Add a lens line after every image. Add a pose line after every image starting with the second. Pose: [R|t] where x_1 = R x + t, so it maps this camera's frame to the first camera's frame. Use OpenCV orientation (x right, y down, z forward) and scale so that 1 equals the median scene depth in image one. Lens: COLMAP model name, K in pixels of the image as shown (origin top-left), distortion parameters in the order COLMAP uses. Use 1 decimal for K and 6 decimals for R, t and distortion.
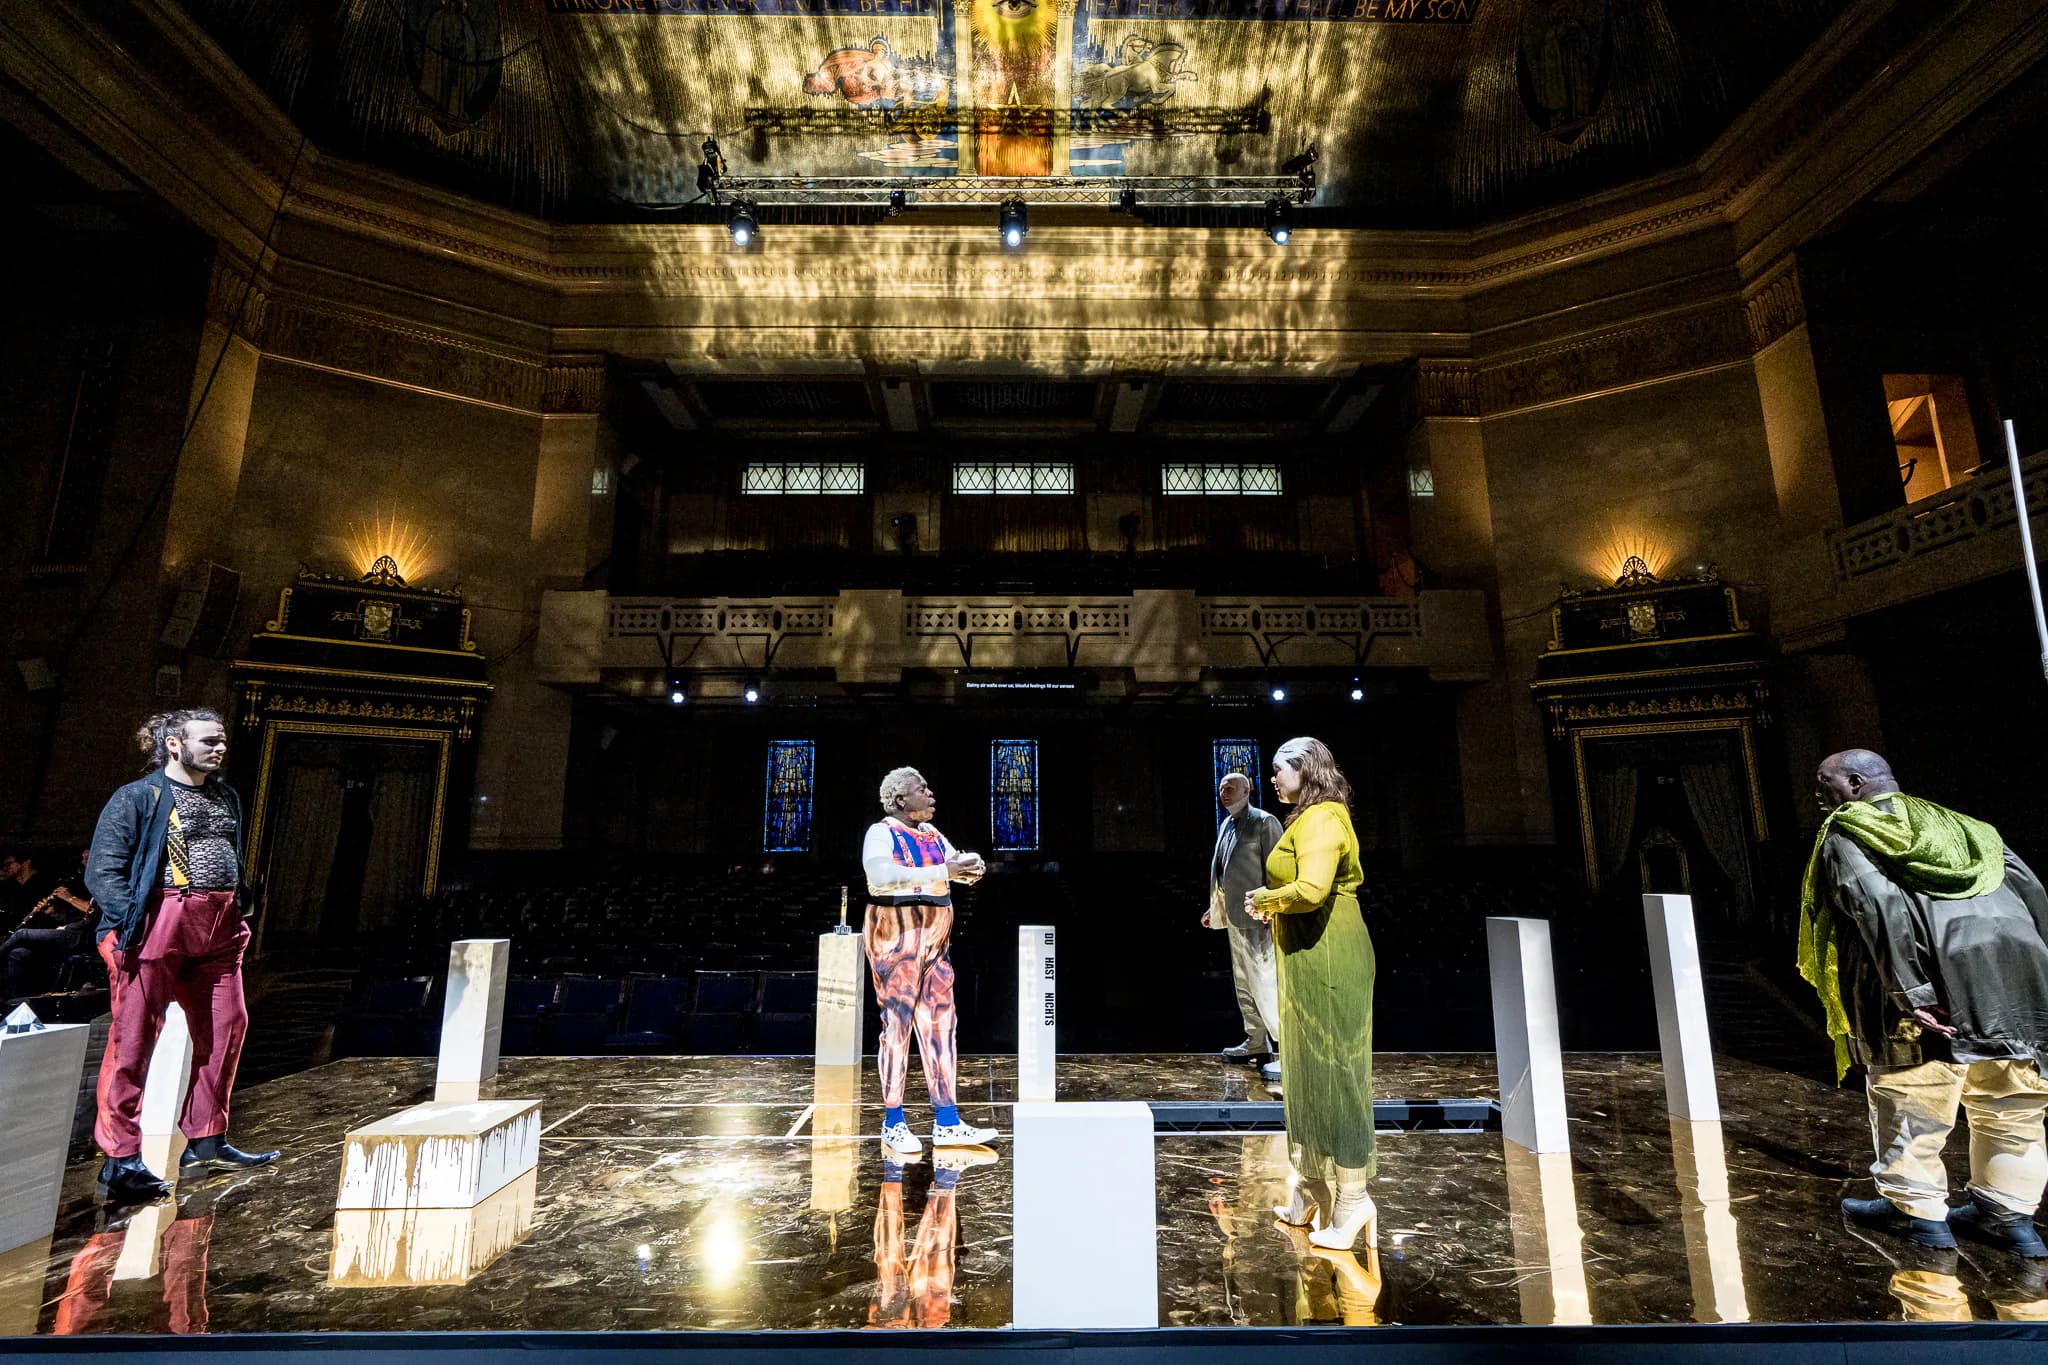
lens RADIAL K [[910.5, 0, 1028.6], [0, 910.5, 678.0], [0, 0, 1]] dist [-0.011248, 0.003219]
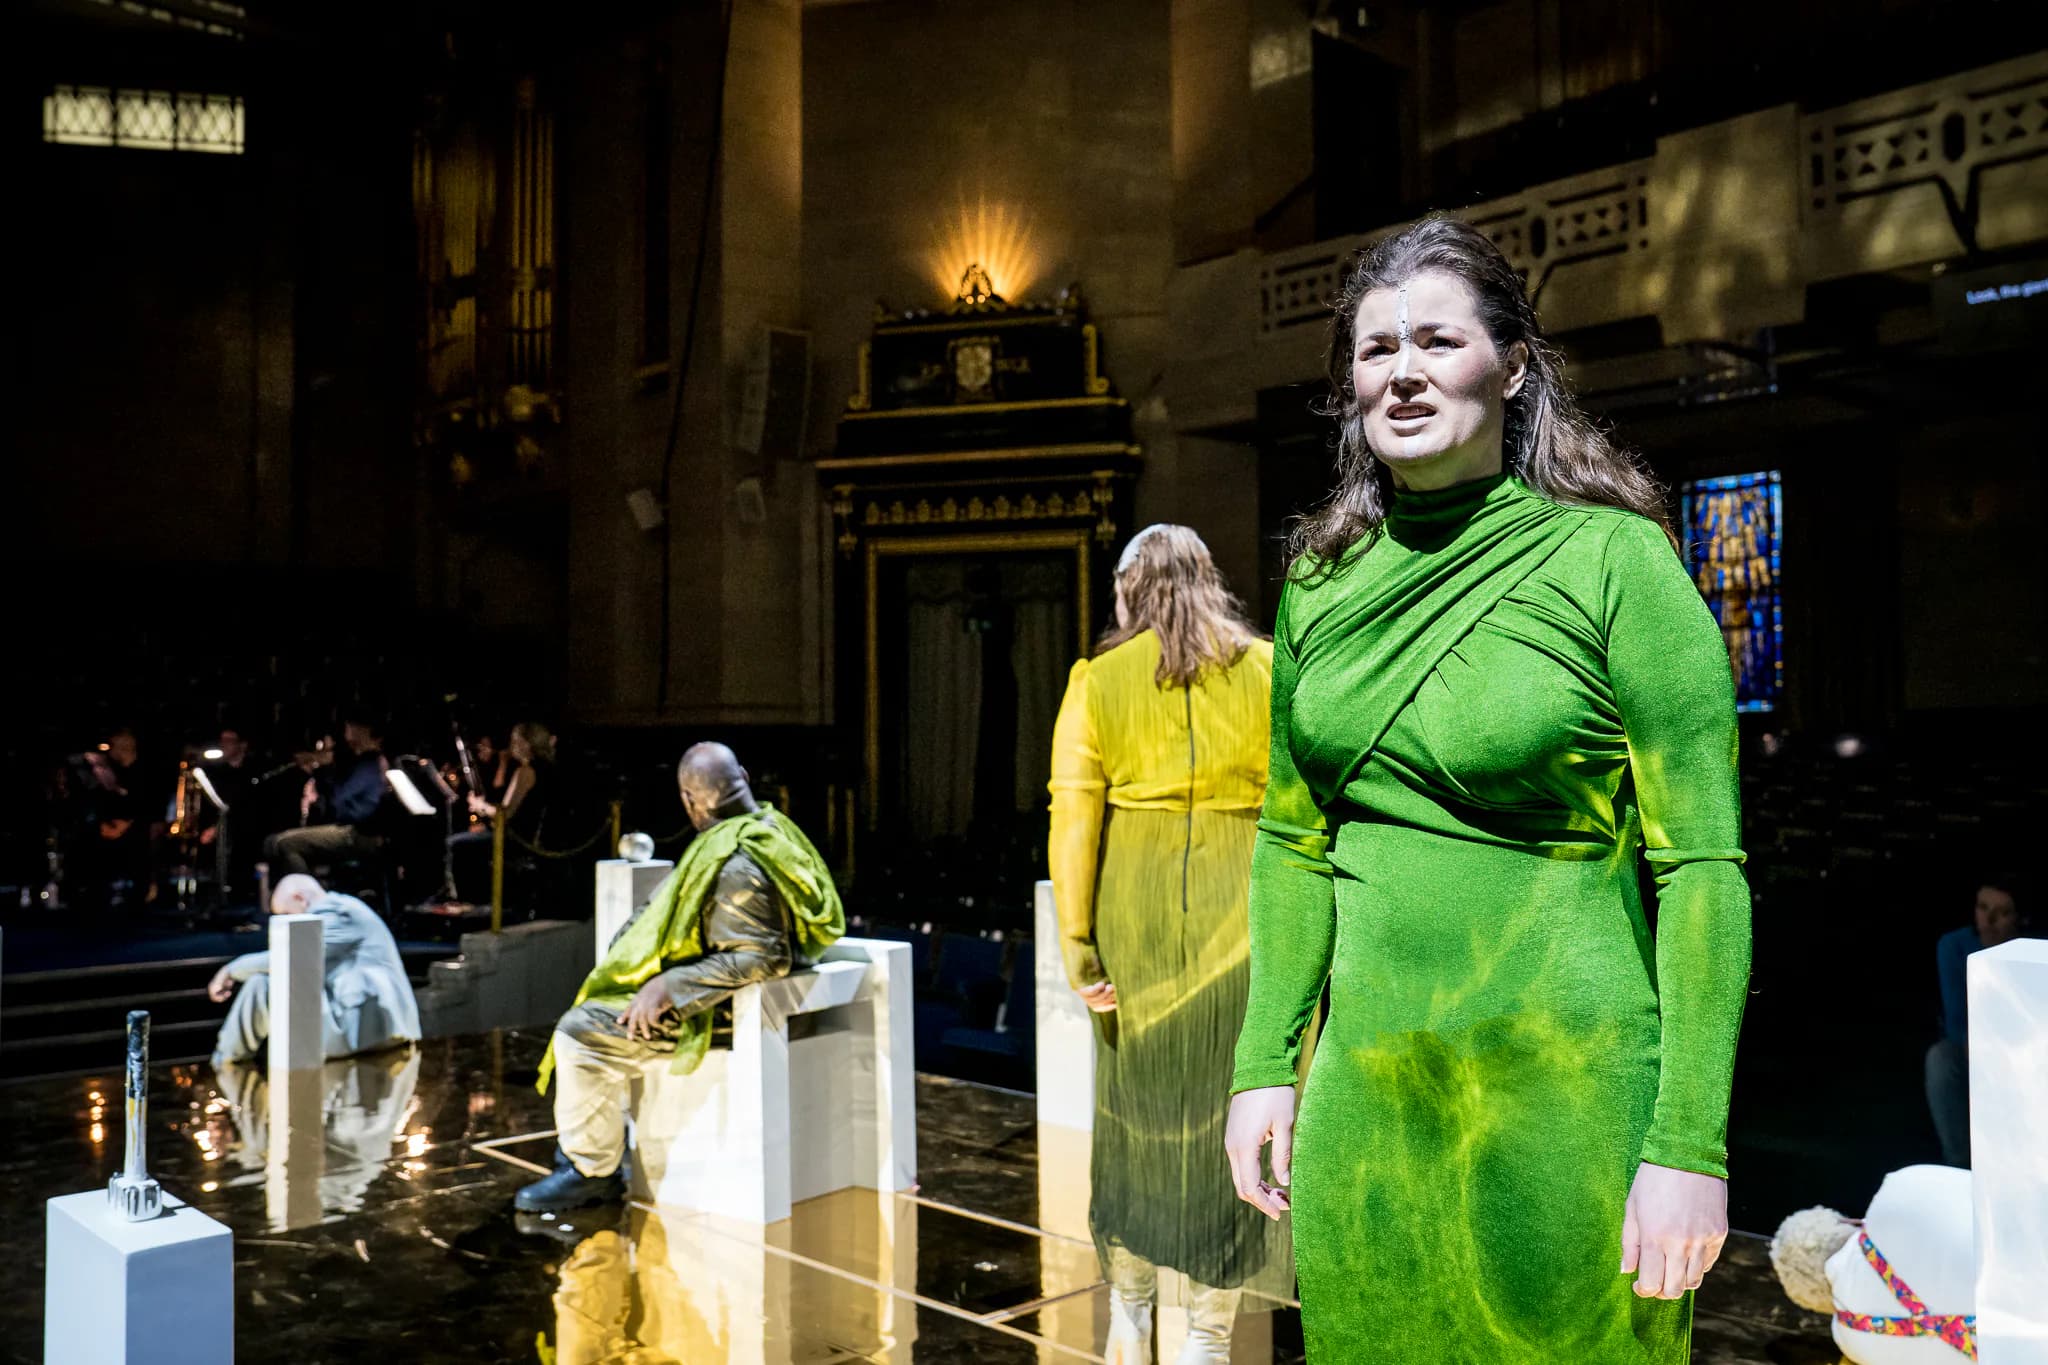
lens RADIAL K [[1794.1, 0, 1017.0], [0, 1794.1, 651.5], [0, 0, 1]] dist [-0.033493, 0.091962]
pose [[0.673850, -0.041225, -0.737717, 0.220315], [0.154130, 0.984320, 0.085781, 0.027880], [0.722613, -0.171508, 0.669638, 0.137998]]
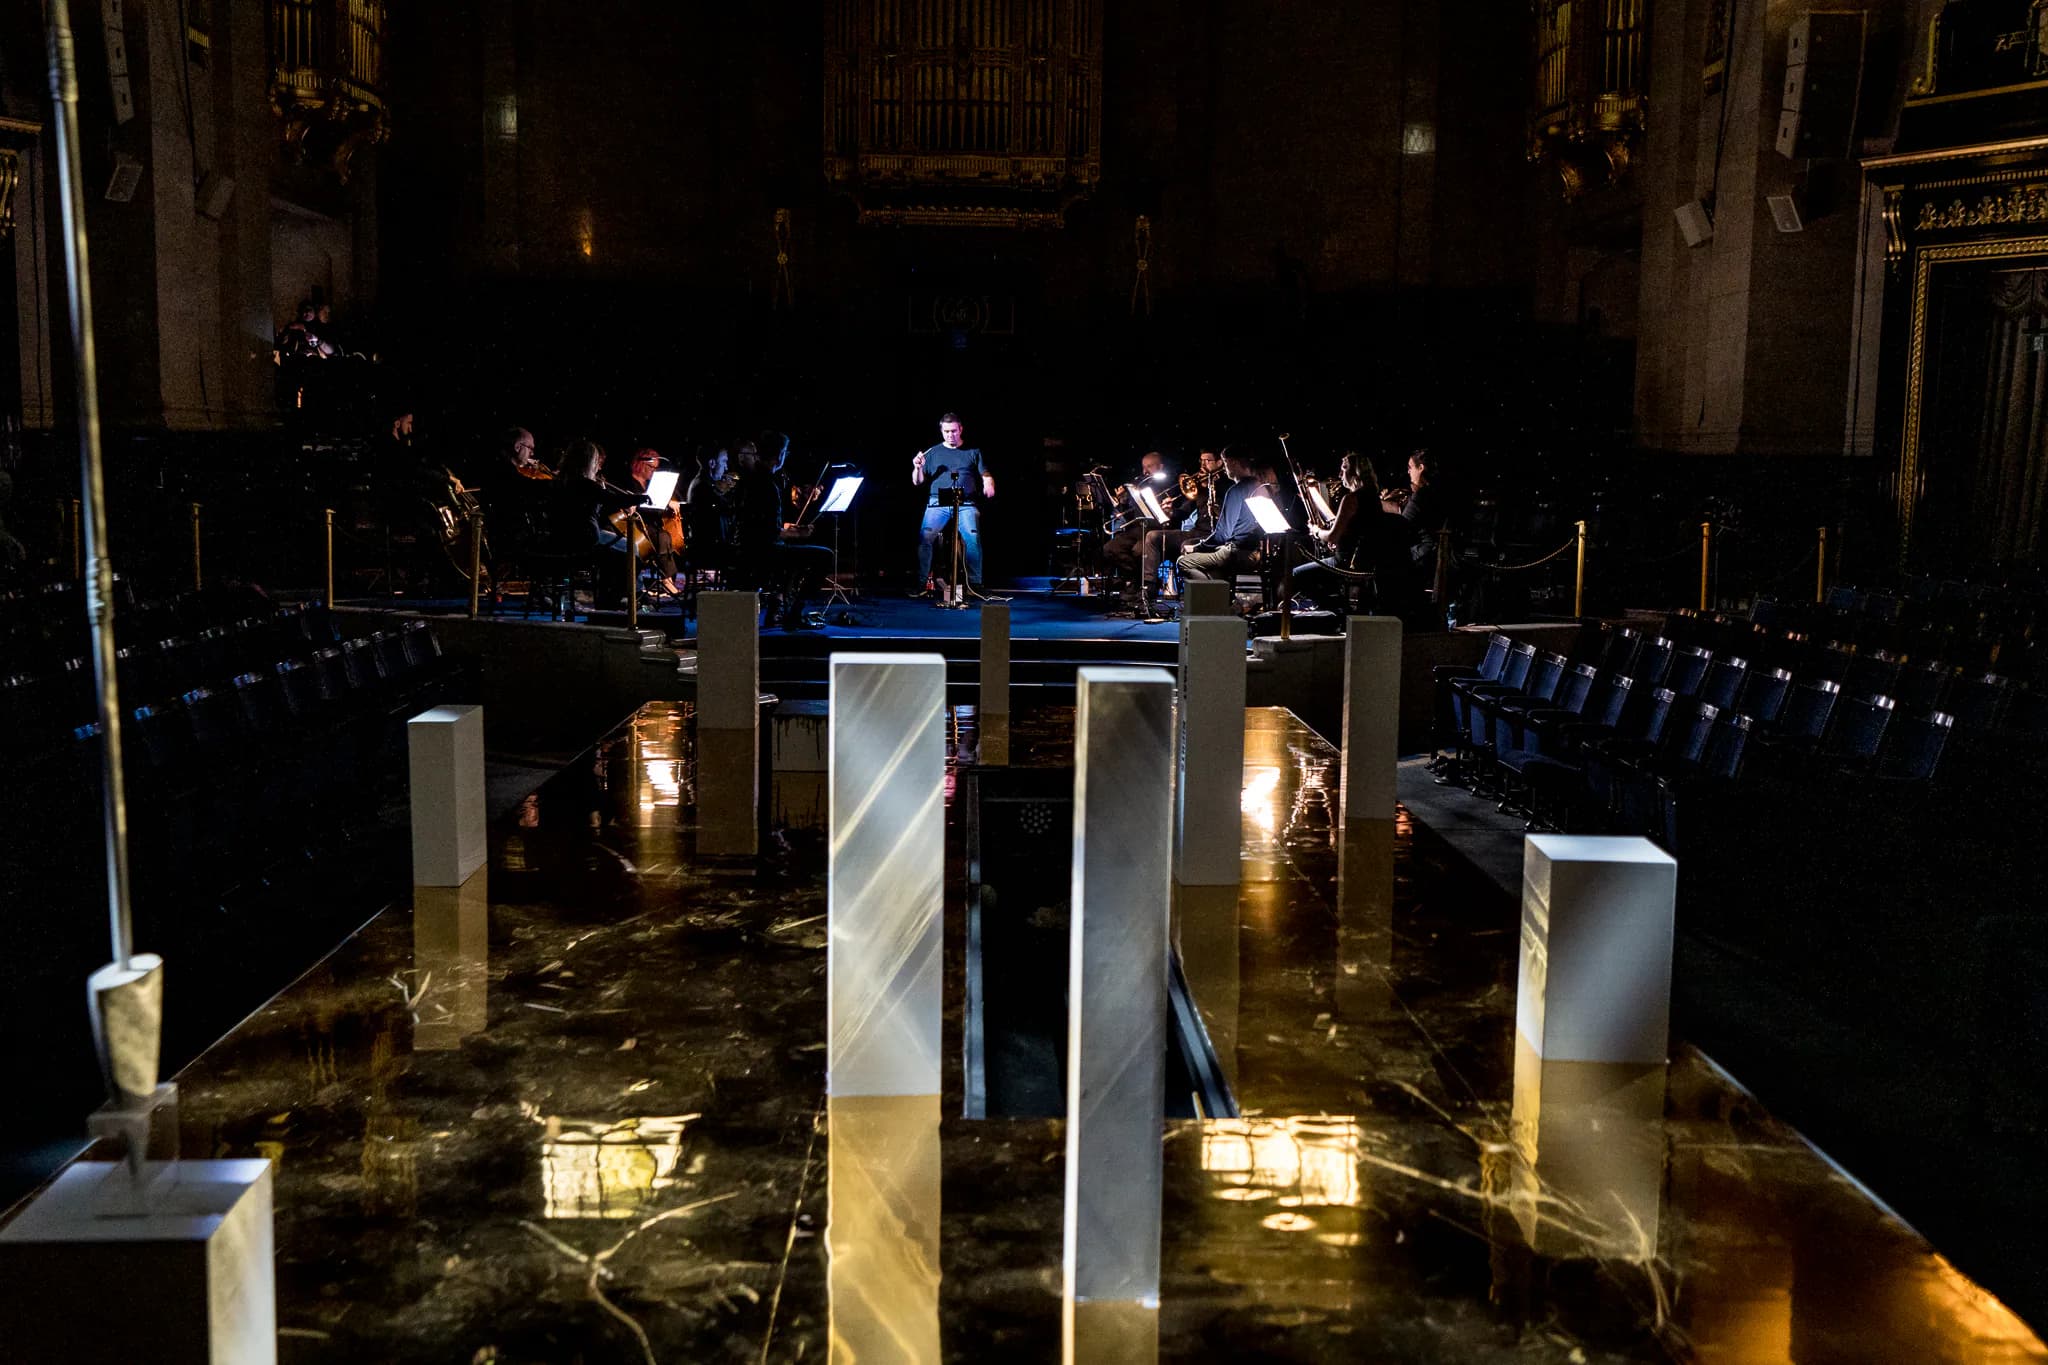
lens RADIAL K [[2006.8, 0, 1012.8], [0, 2006.8, 668.4], [0, 0, 1]] dist [0.026366, 0.000000]
pose [[0.007147, 0.114560, -0.993391, 0.490756], [0.185640, 0.975995, 0.113889, 0.050264], [0.982592, -0.185227, -0.014292, 0.333810]]
